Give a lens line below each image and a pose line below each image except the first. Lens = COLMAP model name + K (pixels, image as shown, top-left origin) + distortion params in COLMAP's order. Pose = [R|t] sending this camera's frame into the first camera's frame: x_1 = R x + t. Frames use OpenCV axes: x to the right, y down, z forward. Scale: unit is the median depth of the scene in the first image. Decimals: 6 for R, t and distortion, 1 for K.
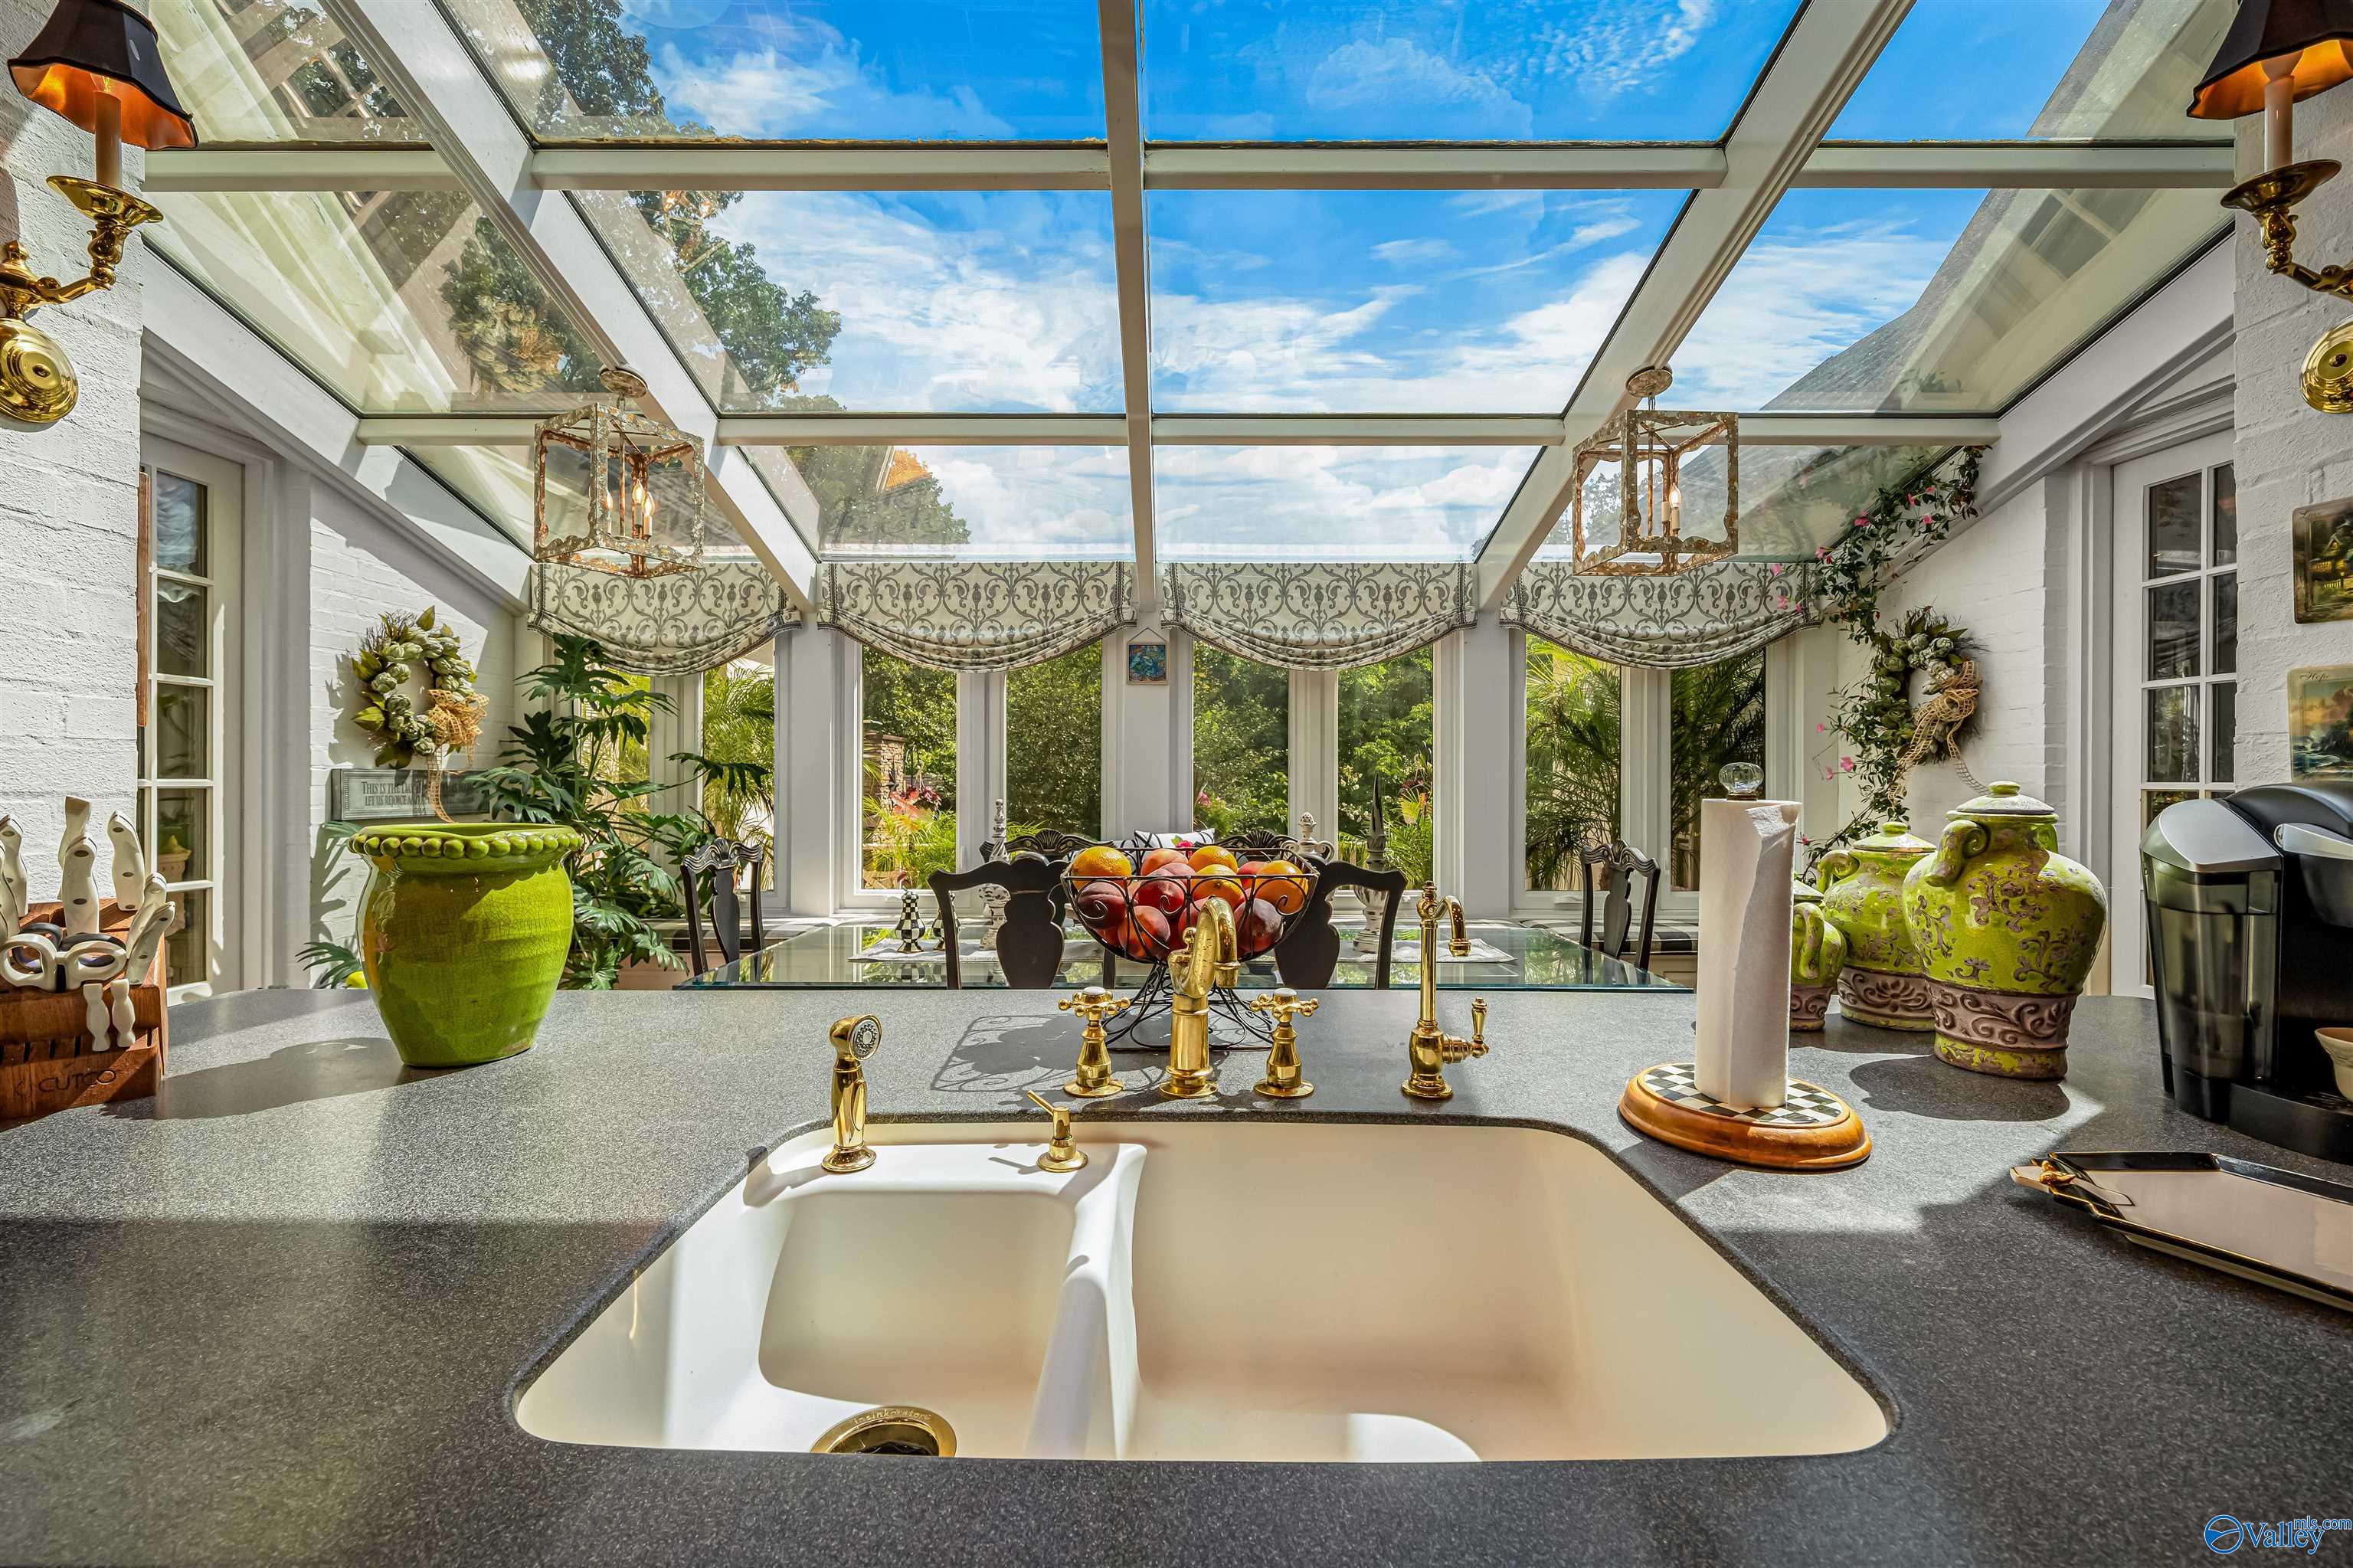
lens RADIAL K [[973.7, 0, 1176.5], [0, 973.7, 784.0], [0, 0, 1]] dist [-0.002231, -0.000312]
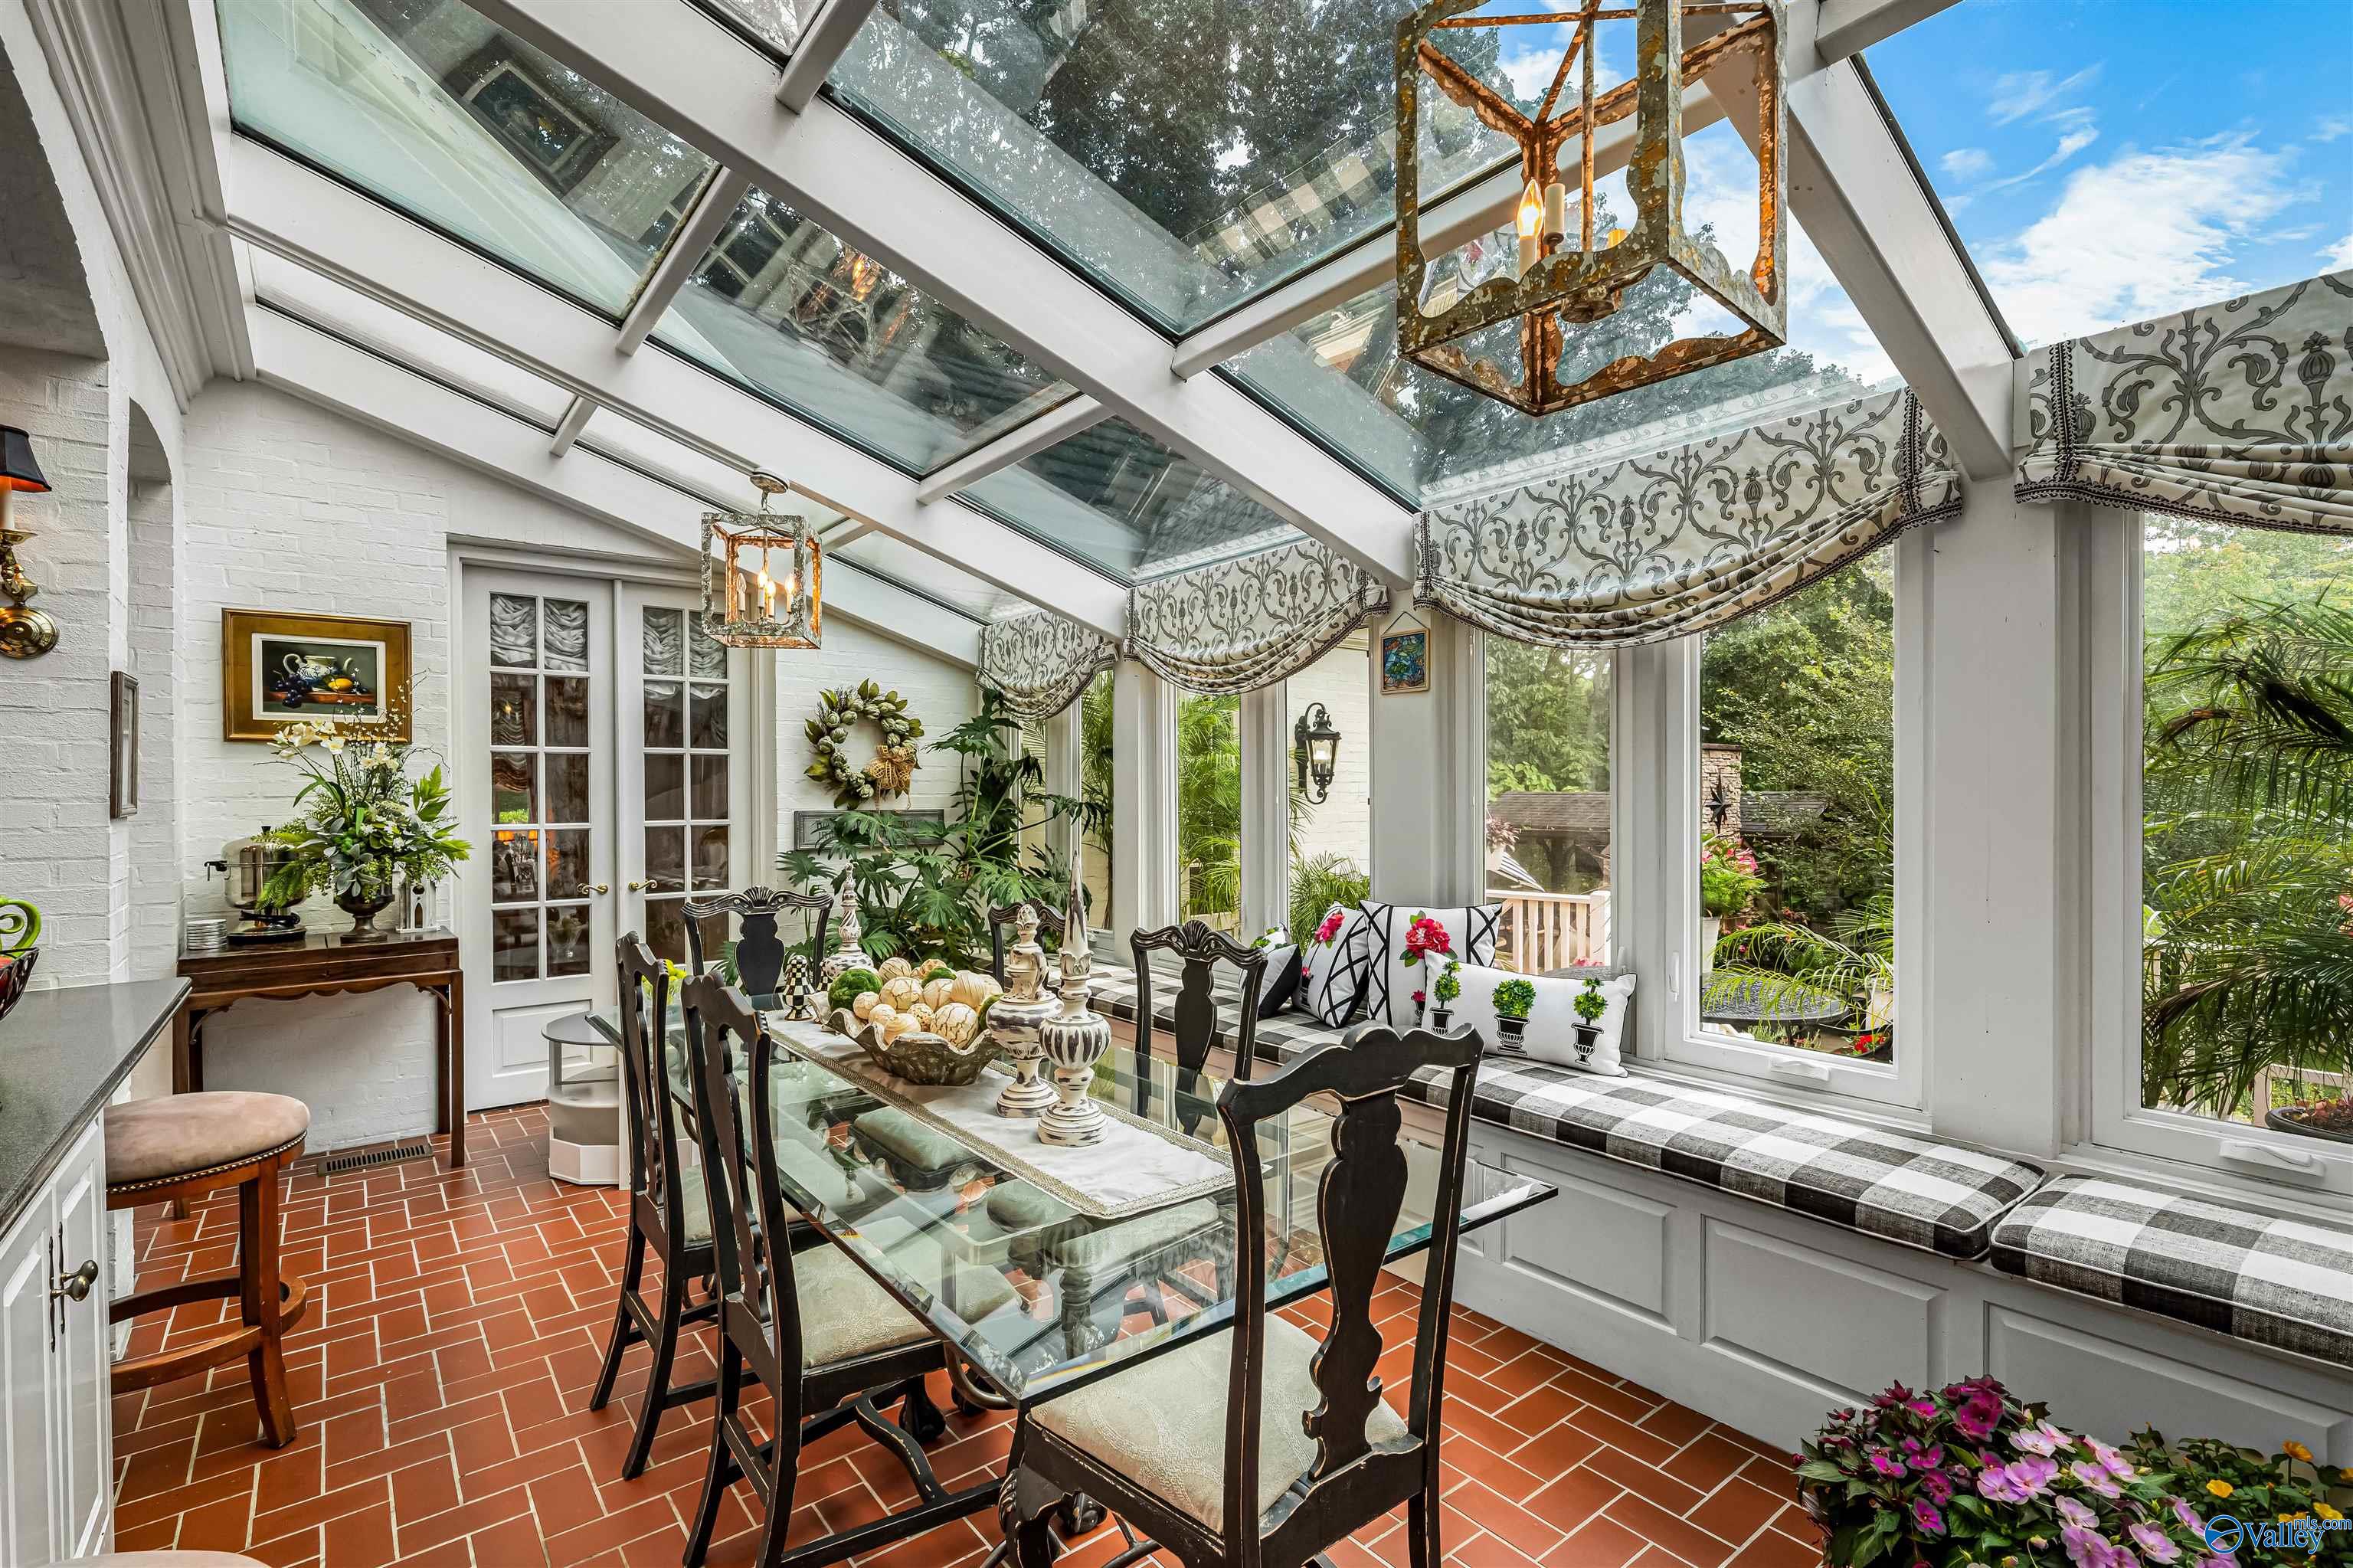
lens RADIAL K [[1072.0, 0, 1176.5], [0, 1072.0, 784.0], [0, 0, 1]] dist [-0.000286, 0.000009]
pose [[0.620769, -0.009315, -0.783938, 0.478557], [0.004555, 0.999955, -0.008274, -0.030899], [0.783980, 0.001566, 0.620784, 0.397353]]
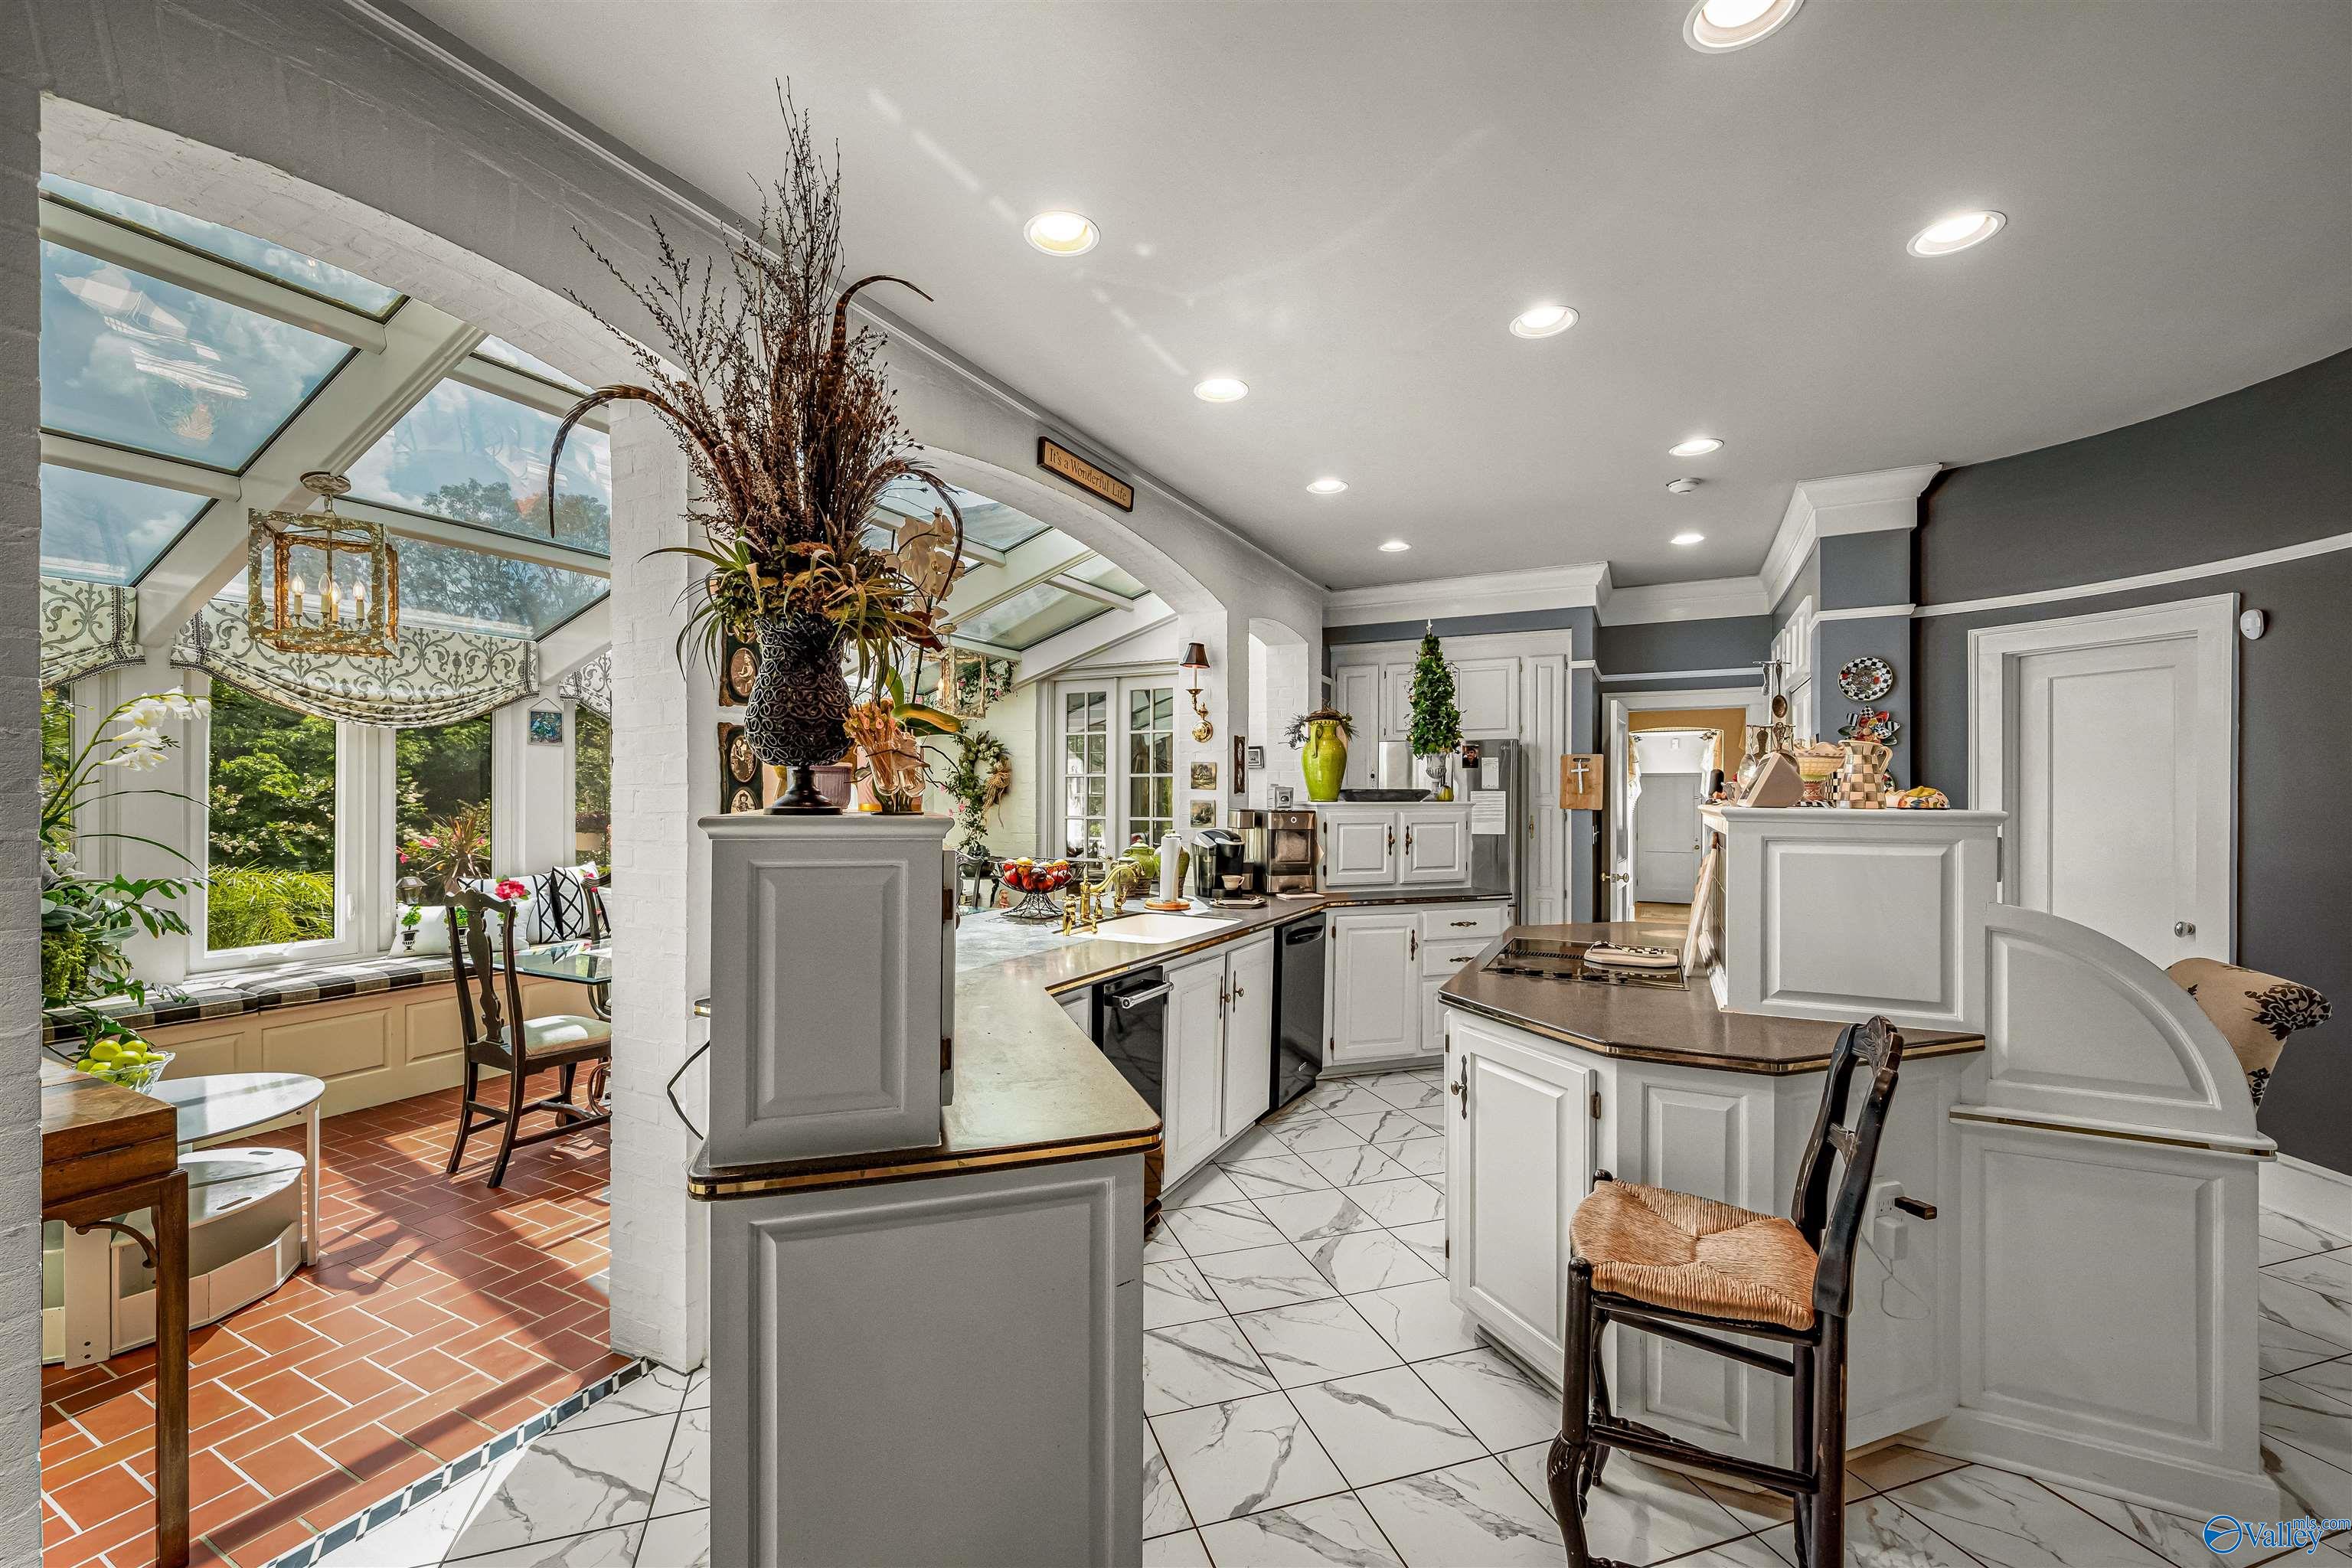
lens RADIAL K [[950.3, 0, 1168.4], [0, 950.3, 790.1], [0, 0, 1]] dist [-0.000488, -0.000052]
pose [[0.458812, 0.004530, 0.888522, -0.732108], [0.002298, 0.999978, -0.006285, -0.037683], [-0.888530, 0.004925, 0.458792, -0.229861]]
